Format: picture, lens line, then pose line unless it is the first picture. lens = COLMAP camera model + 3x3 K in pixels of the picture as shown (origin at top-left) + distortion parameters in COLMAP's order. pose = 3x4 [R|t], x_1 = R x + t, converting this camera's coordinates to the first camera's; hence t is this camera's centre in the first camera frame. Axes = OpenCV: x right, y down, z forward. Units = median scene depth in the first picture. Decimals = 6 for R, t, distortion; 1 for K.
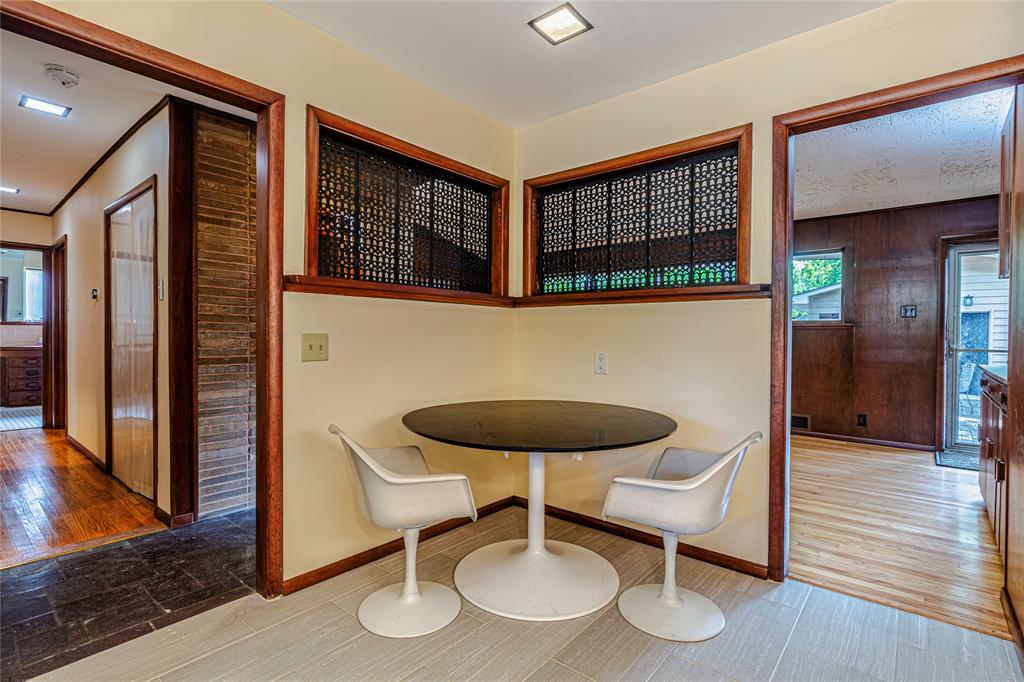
lens RADIAL K [[487.3, 0, 512.4], [0, 487.3, 343.3], [0, 0, 1]] dist [-0.002279, 0.000403]
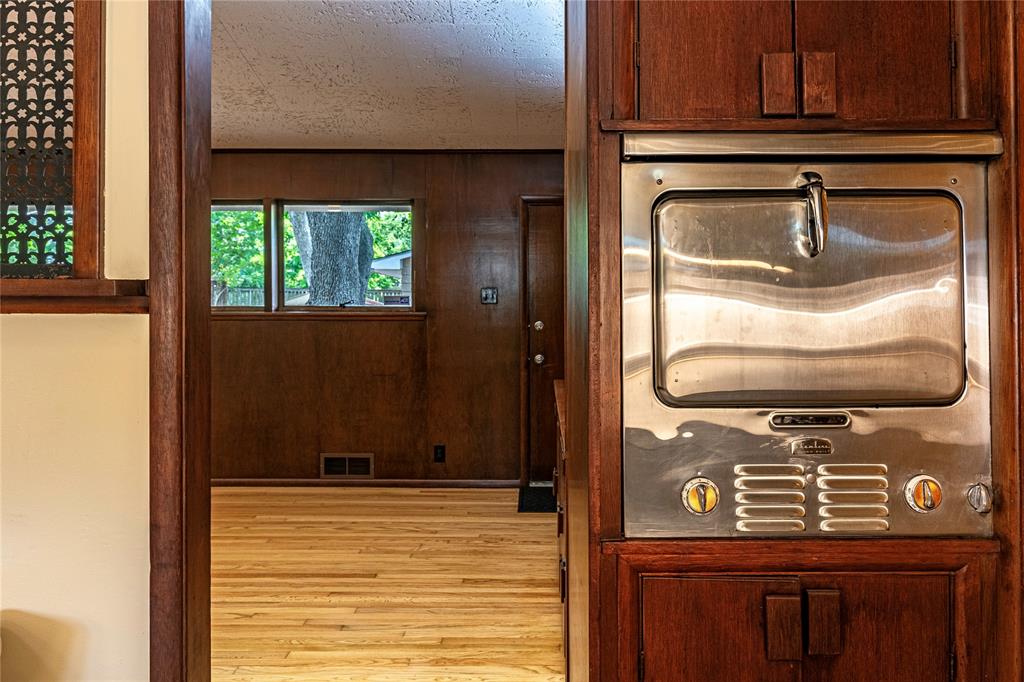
lens RADIAL K [[713.9, 0, 525.9], [0, 713.9, 297.8], [0, 0, 1]] dist [0.000550, -0.001303]
pose [[0.771292, -0.000365, 0.636482, 0.182805], [0.015396, 0.999718, -0.018083, -0.042235], [-0.636295, 0.023746, 0.771080, 0.151631]]
